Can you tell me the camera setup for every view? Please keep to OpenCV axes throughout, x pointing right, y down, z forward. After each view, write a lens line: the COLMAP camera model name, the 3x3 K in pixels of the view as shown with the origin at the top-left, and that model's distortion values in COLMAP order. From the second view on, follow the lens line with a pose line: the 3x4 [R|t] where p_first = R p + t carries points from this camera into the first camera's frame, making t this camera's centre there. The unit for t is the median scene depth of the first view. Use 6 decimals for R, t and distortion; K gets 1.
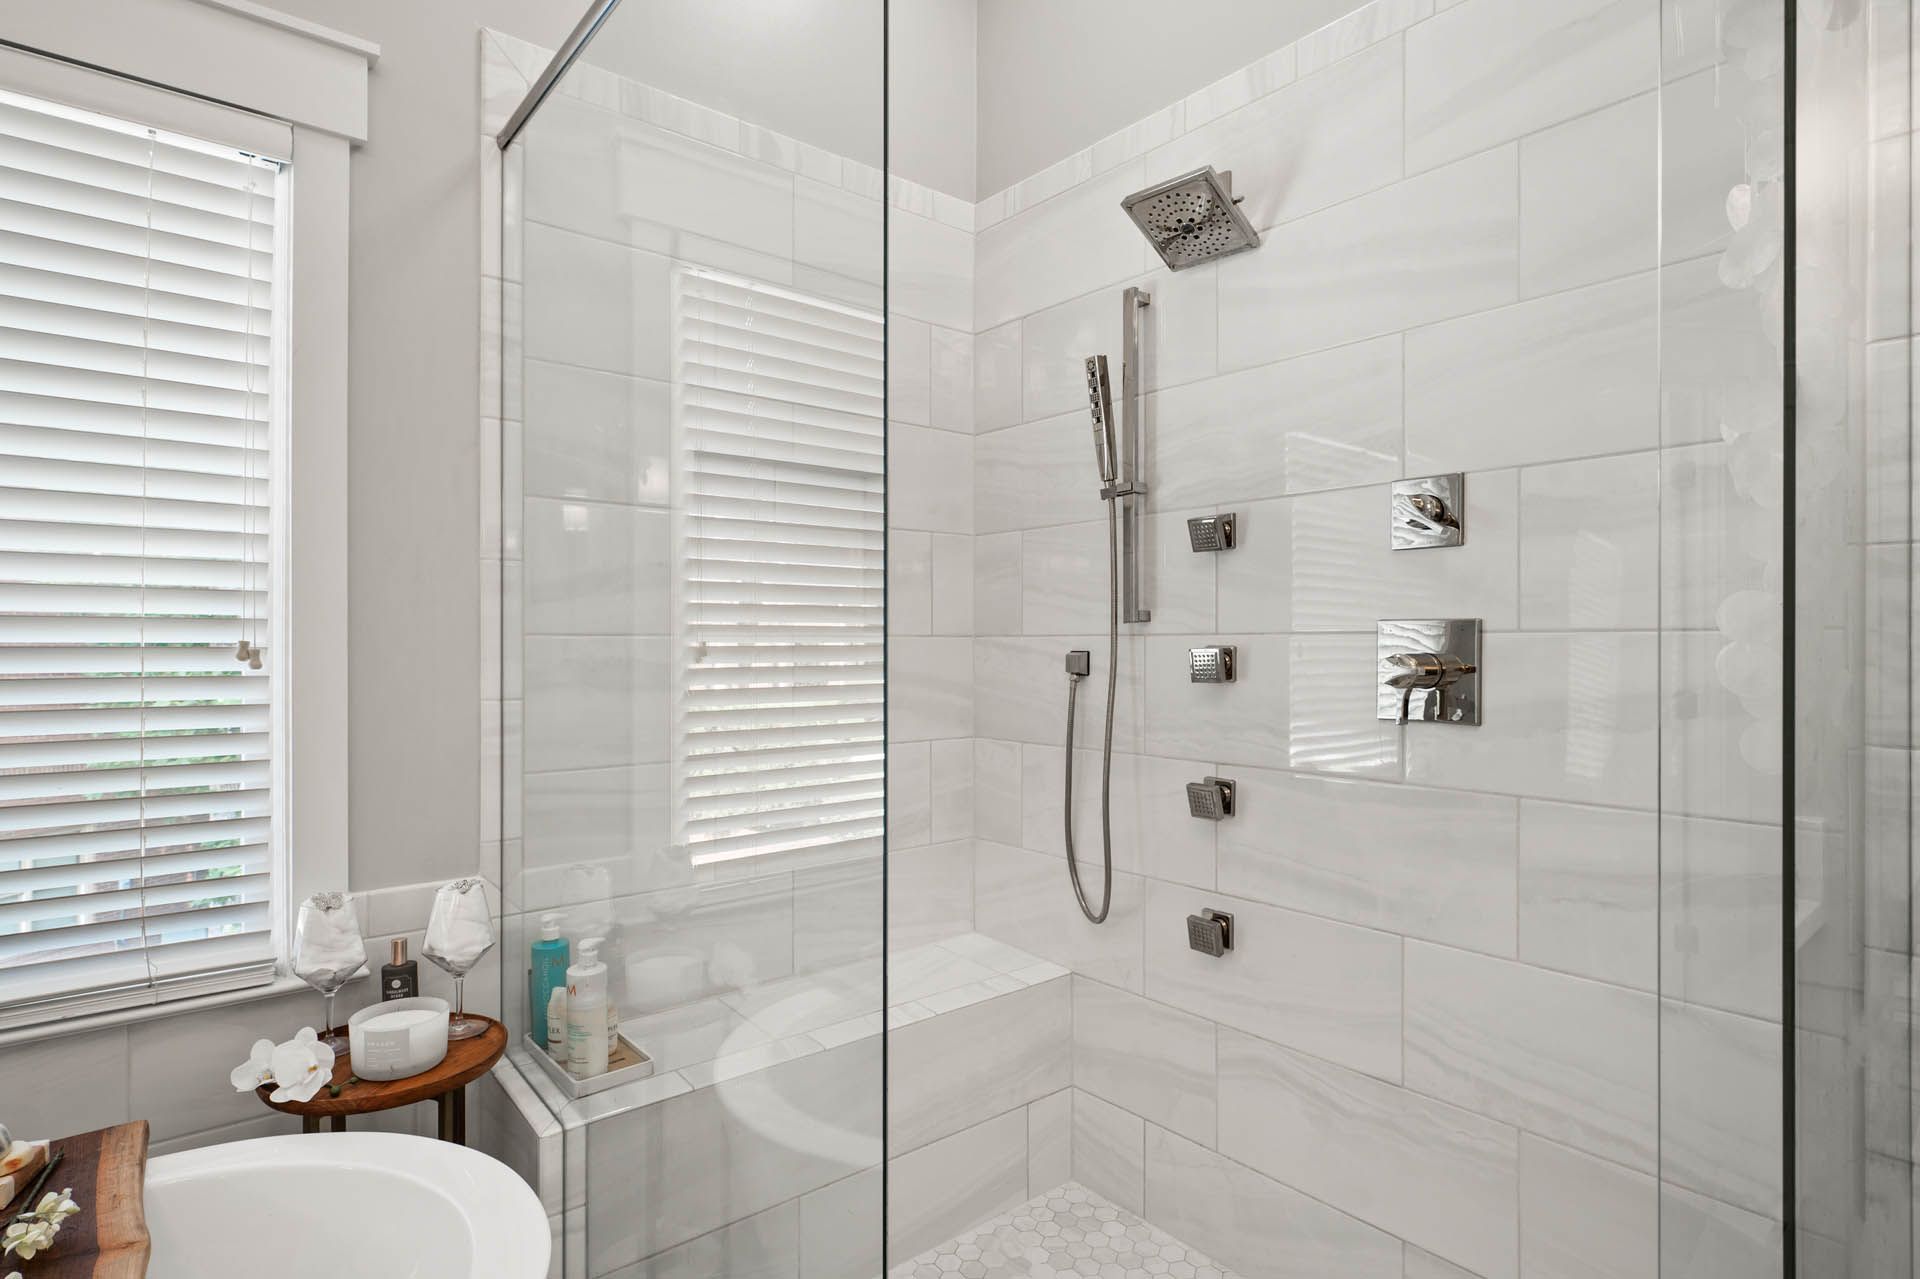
lens RADIAL K [[1006.6, 0, 969.7], [0, 1006.6, 638.9], [0, 0, 1]] dist [0.003946, 0.002604]
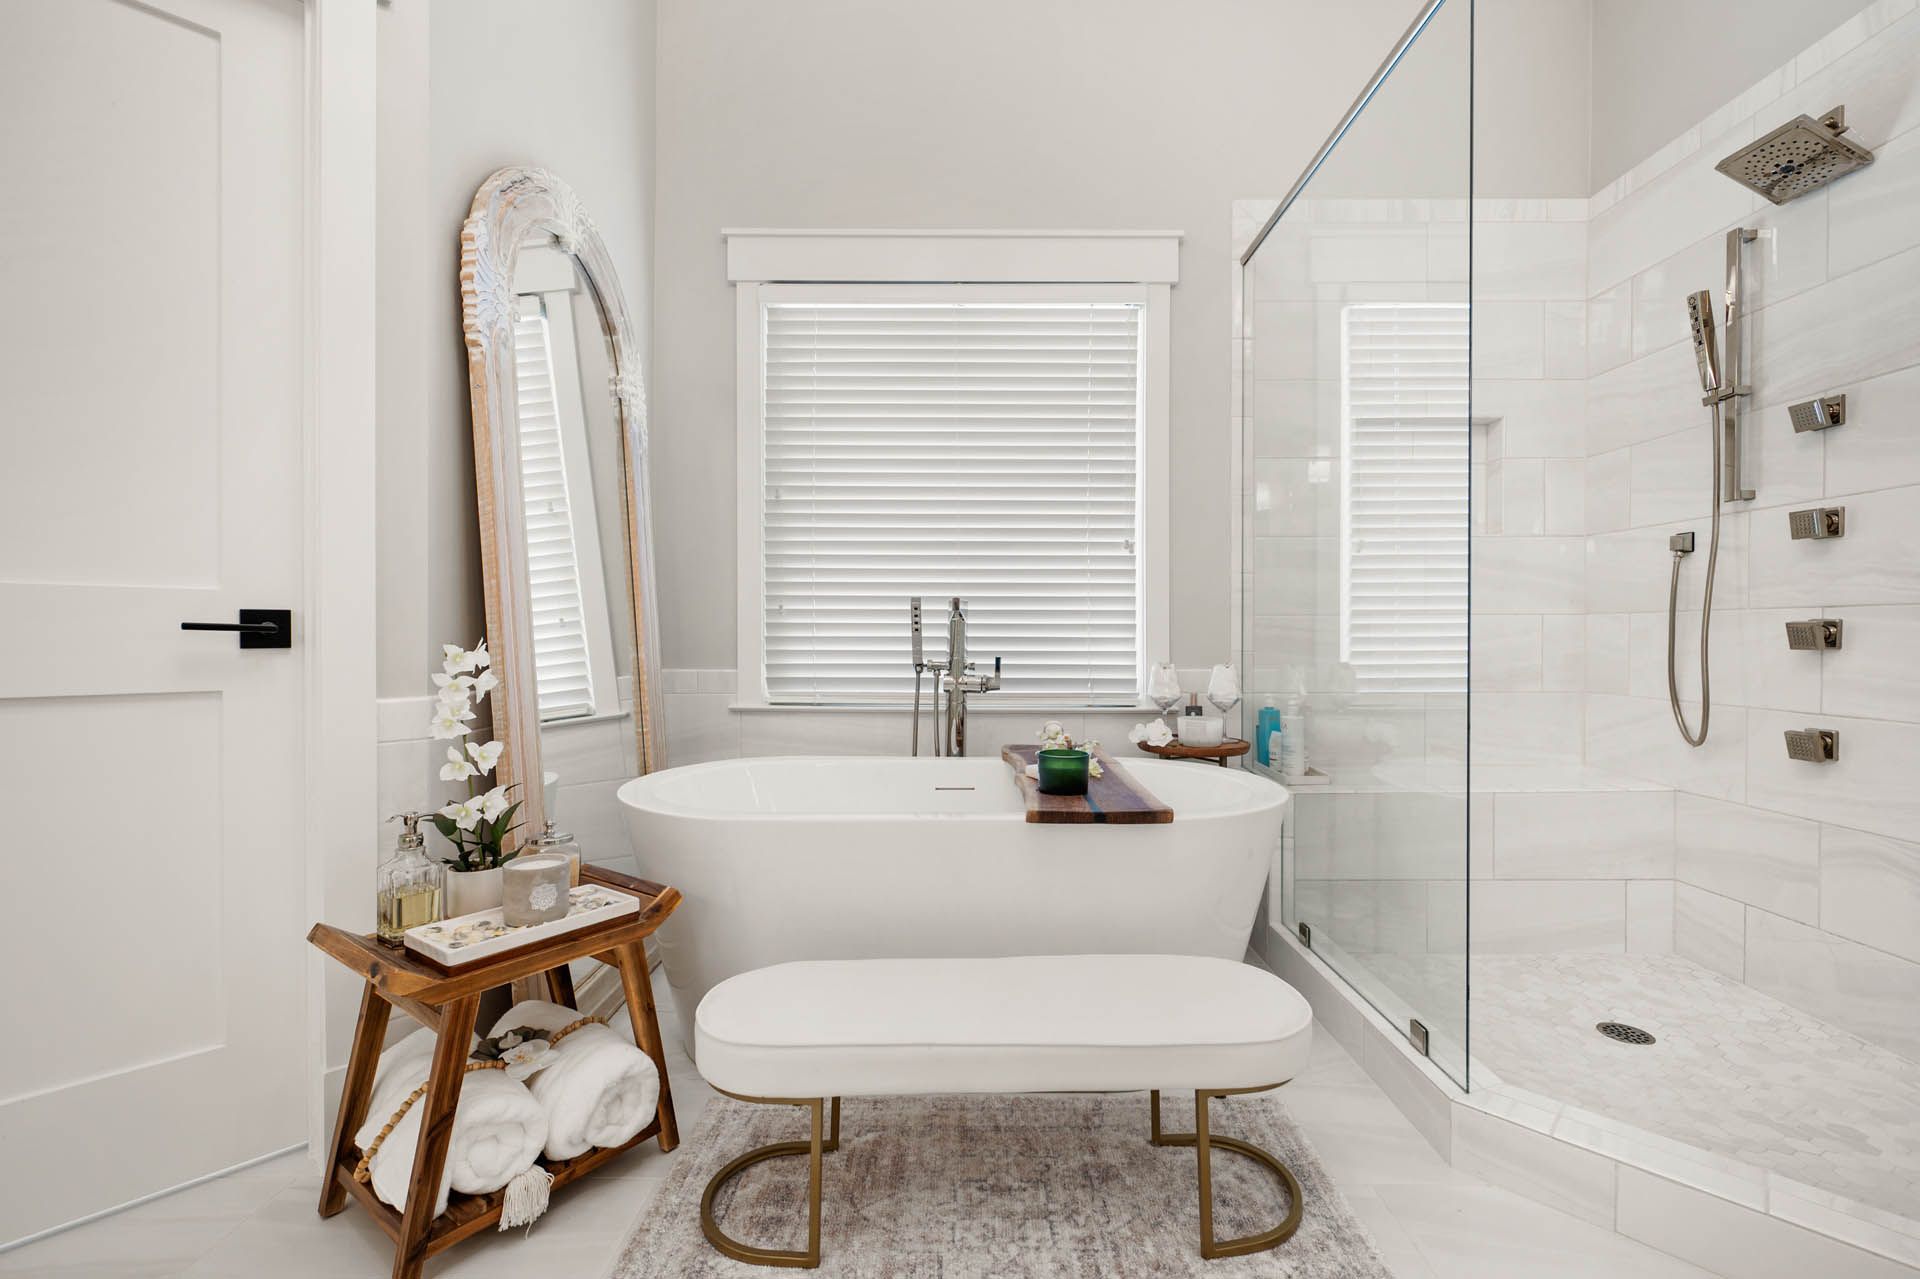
lens RADIAL K [[812.6, 0, 970.8], [0, 812.6, 639.1], [0, 0, 1]] dist [0.001433, -0.000769]
pose [[0.769320, 0.006523, -0.638831, 0.086123], [0.002845, 0.999903, 0.013635, 0.149494], [0.638858, -0.012307, 0.769226, -0.405146]]
